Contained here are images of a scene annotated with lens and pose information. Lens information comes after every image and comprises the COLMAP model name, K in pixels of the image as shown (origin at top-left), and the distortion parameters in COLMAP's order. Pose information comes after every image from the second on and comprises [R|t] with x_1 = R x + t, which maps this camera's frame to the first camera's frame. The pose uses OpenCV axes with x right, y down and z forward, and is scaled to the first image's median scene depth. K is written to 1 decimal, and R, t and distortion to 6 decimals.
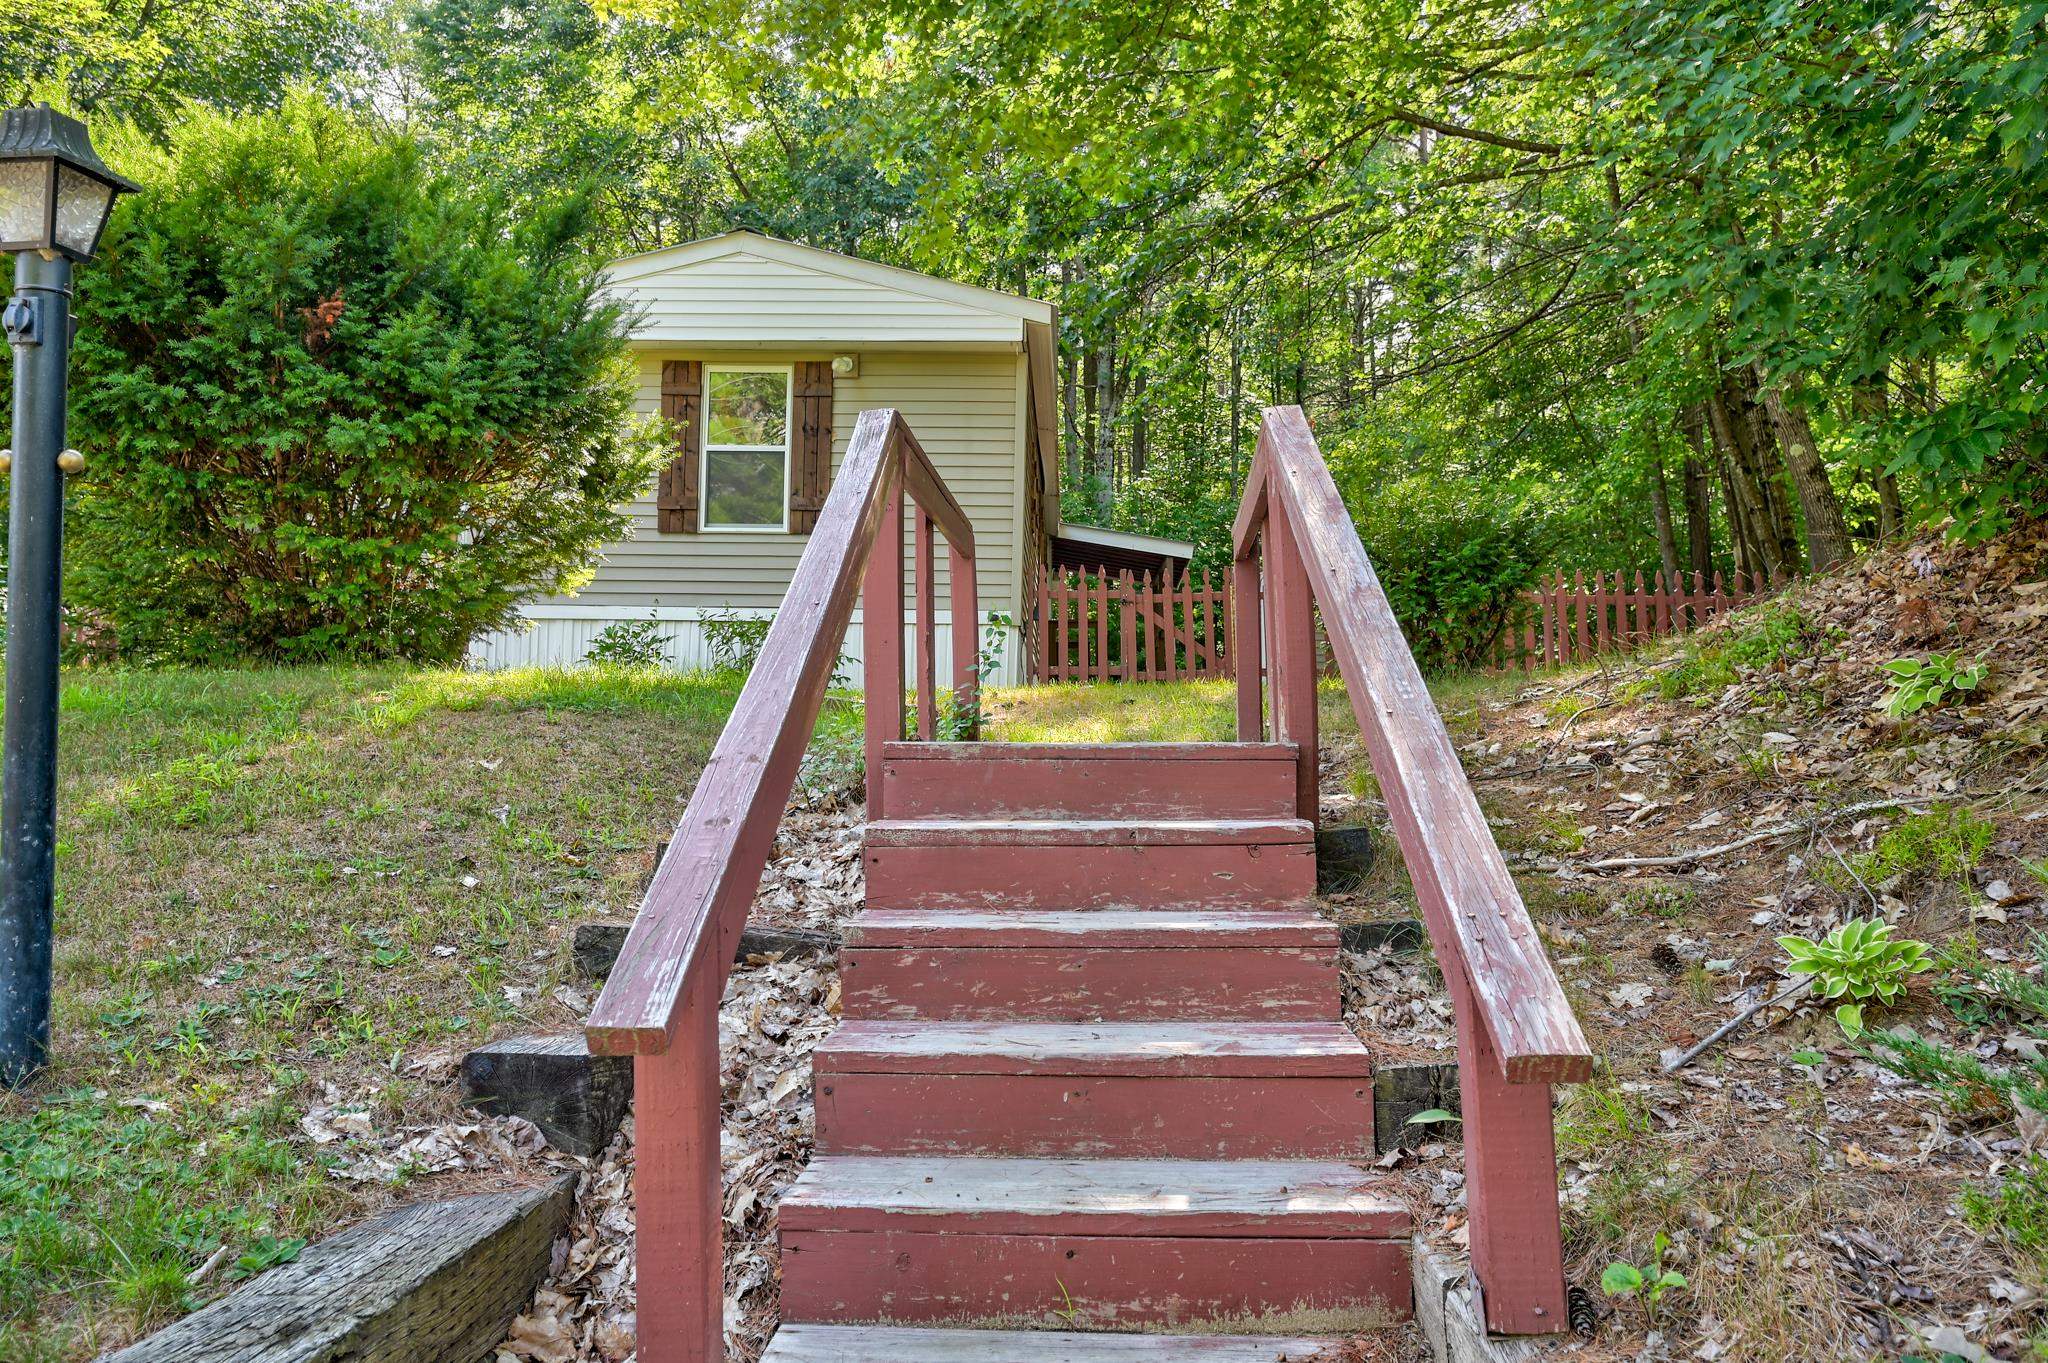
lens RADIAL K [[1513.3, 0, 1009.8], [0, 1513.3, 678.0], [0, 0, 1]] dist [-0.011693, 0.001728]
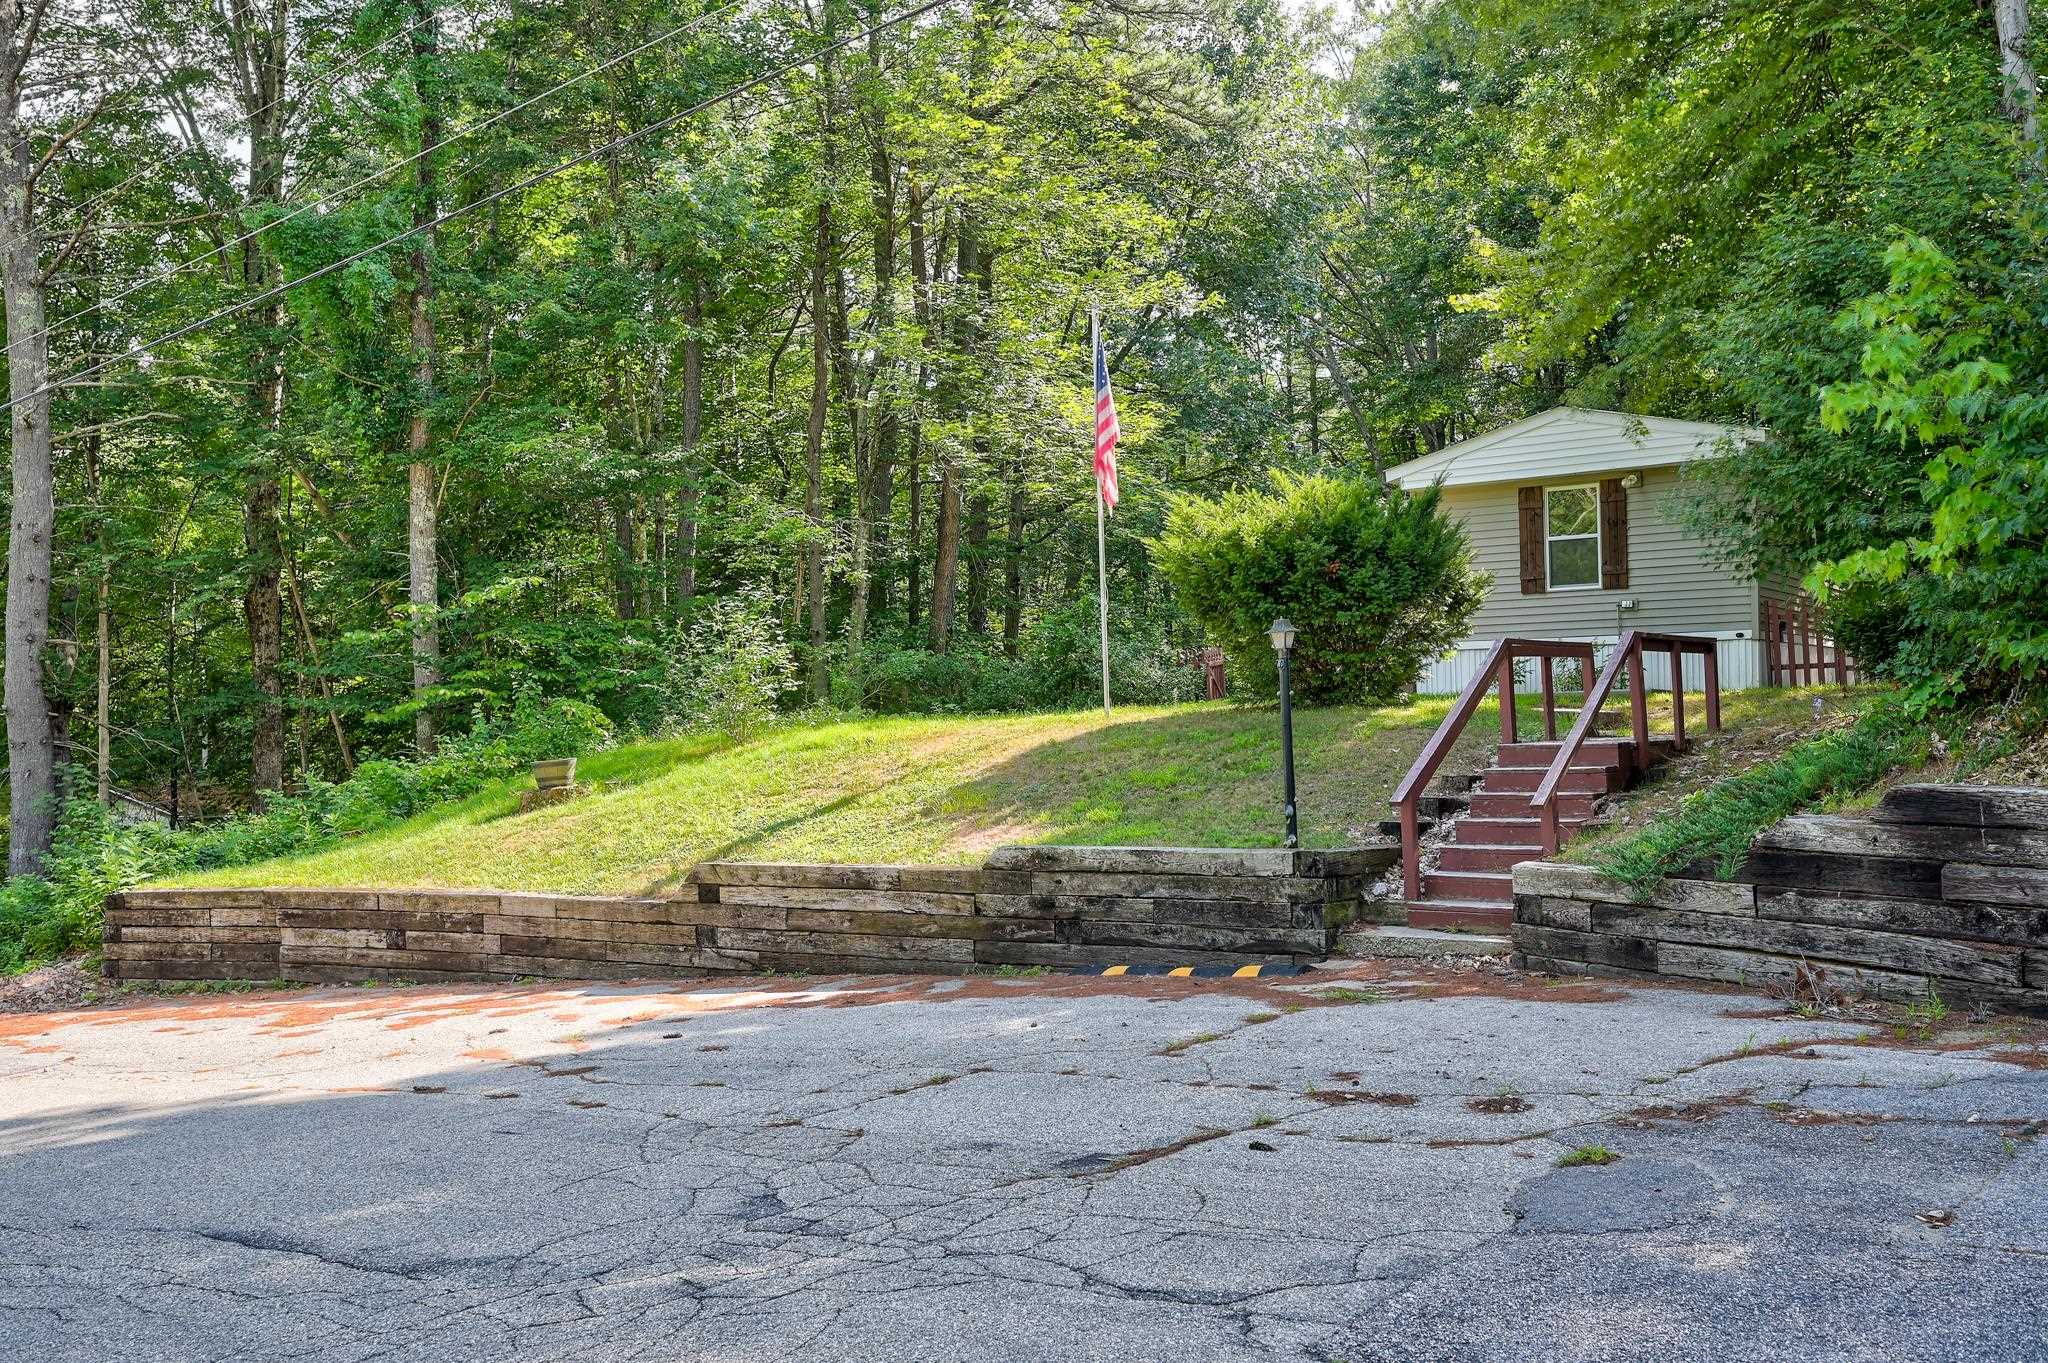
lens RADIAL K [[1661.7, 0, 1017.0], [0, 1661.7, 671.2], [0, 0, 1]] dist [0.005769, -0.000175]
pose [[0.816414, -0.045588, -0.575665, 0.357104], [0.065392, 0.997765, 0.013726, -0.072918], [0.573753, -0.048850, 0.817570, -0.799372]]
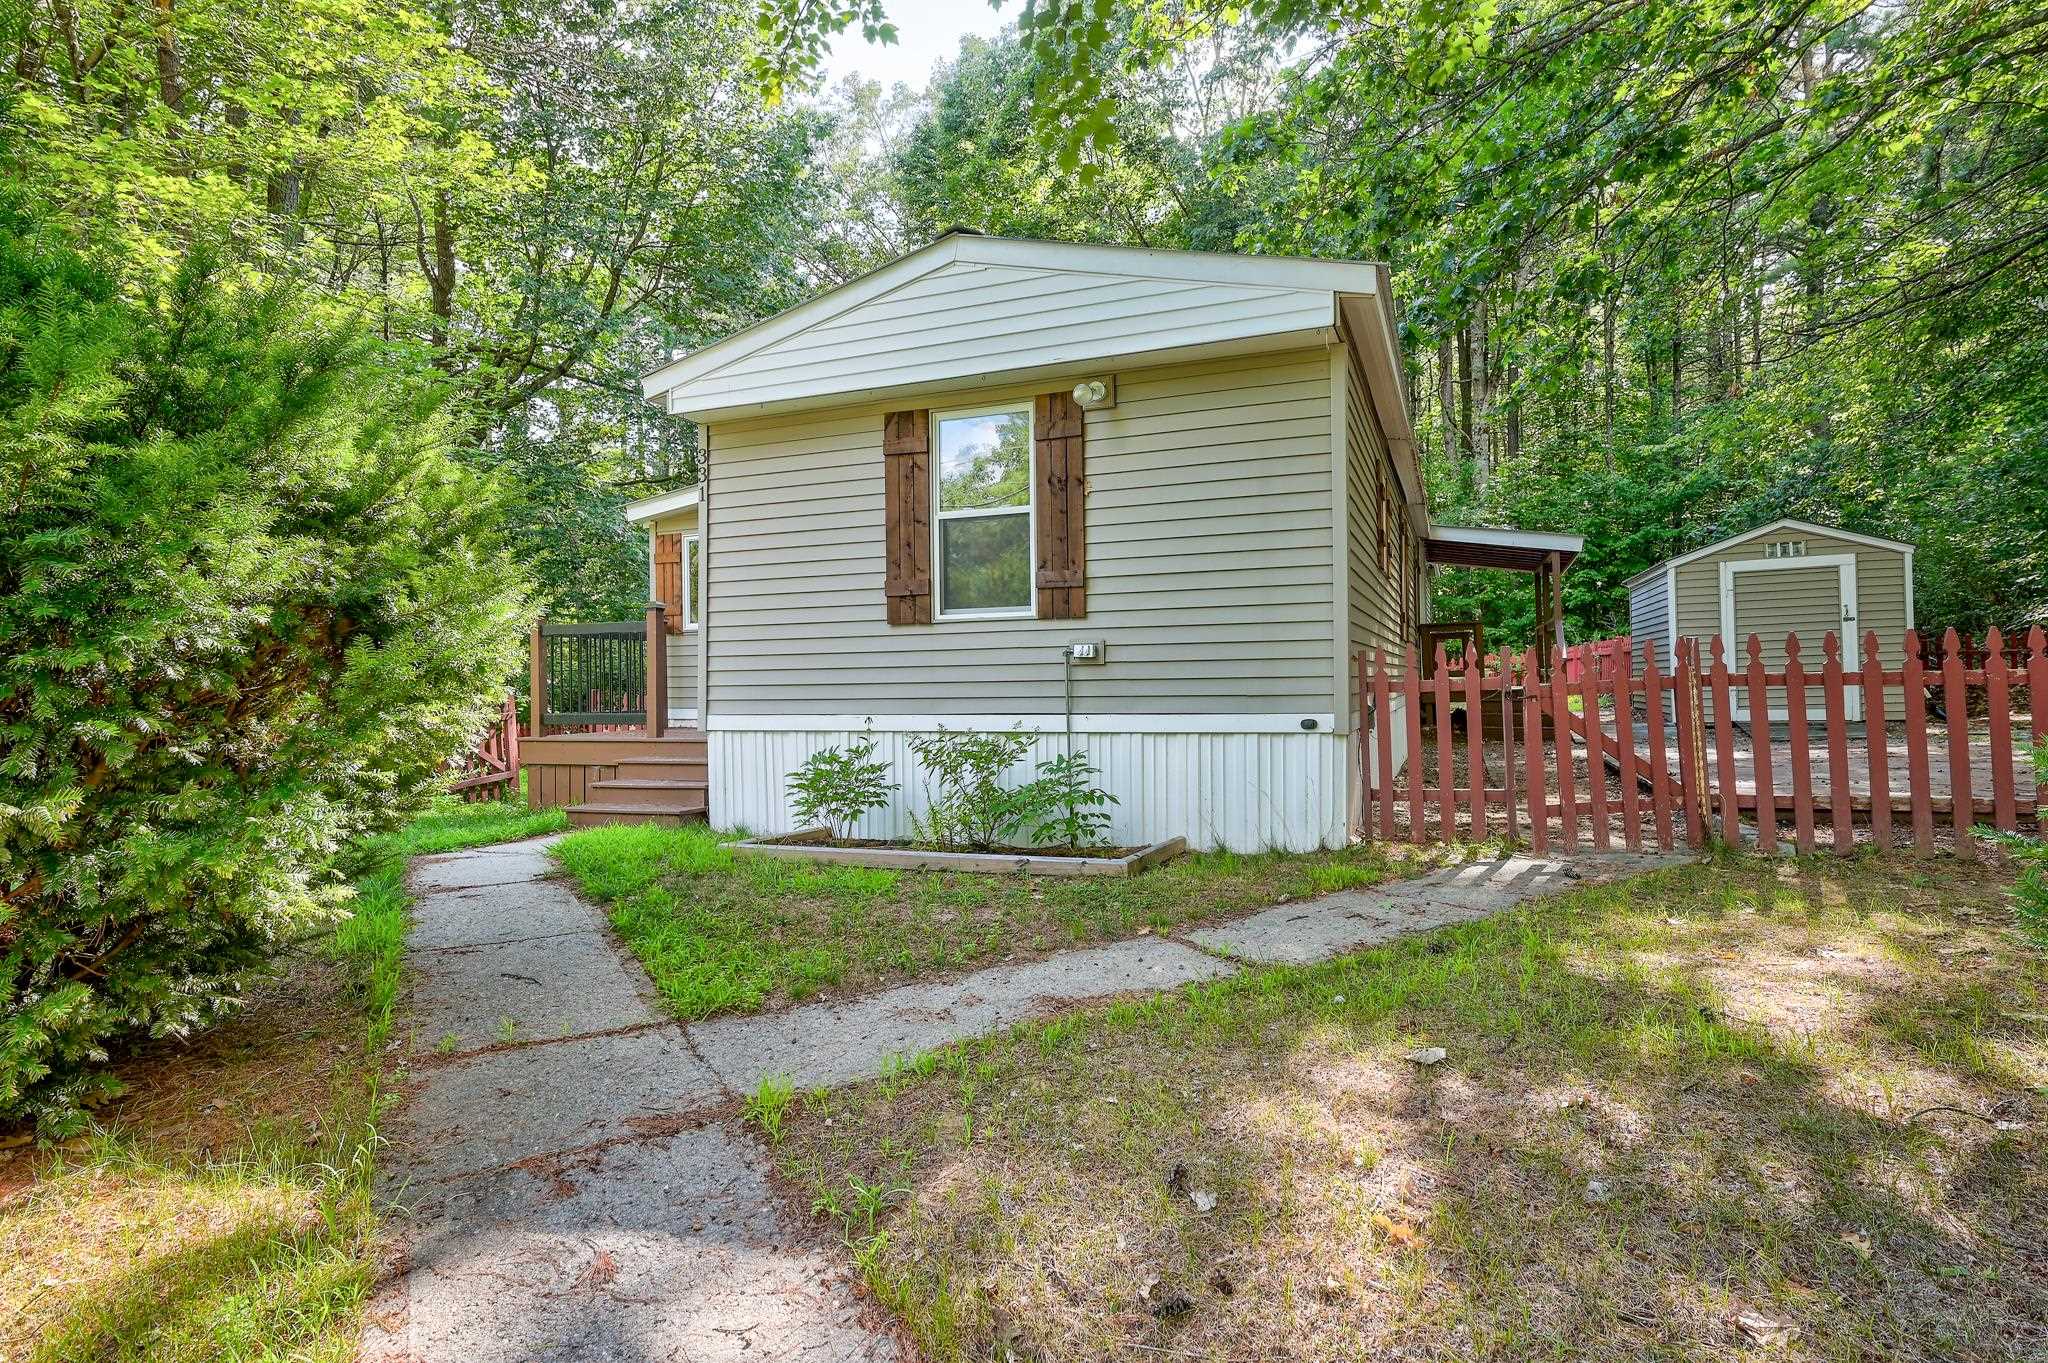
lens RADIAL K [[1060.8, 0, 1034.3], [0, 1060.8, 674.9], [0, 0, 1]] dist [-0.002166, 0.002125]
pose [[0.940680, -0.034506, -0.337536, 0.036522], [0.052384, 0.997657, 0.044001, -0.090116], [0.335226, -0.059072, 0.940284, 0.480295]]
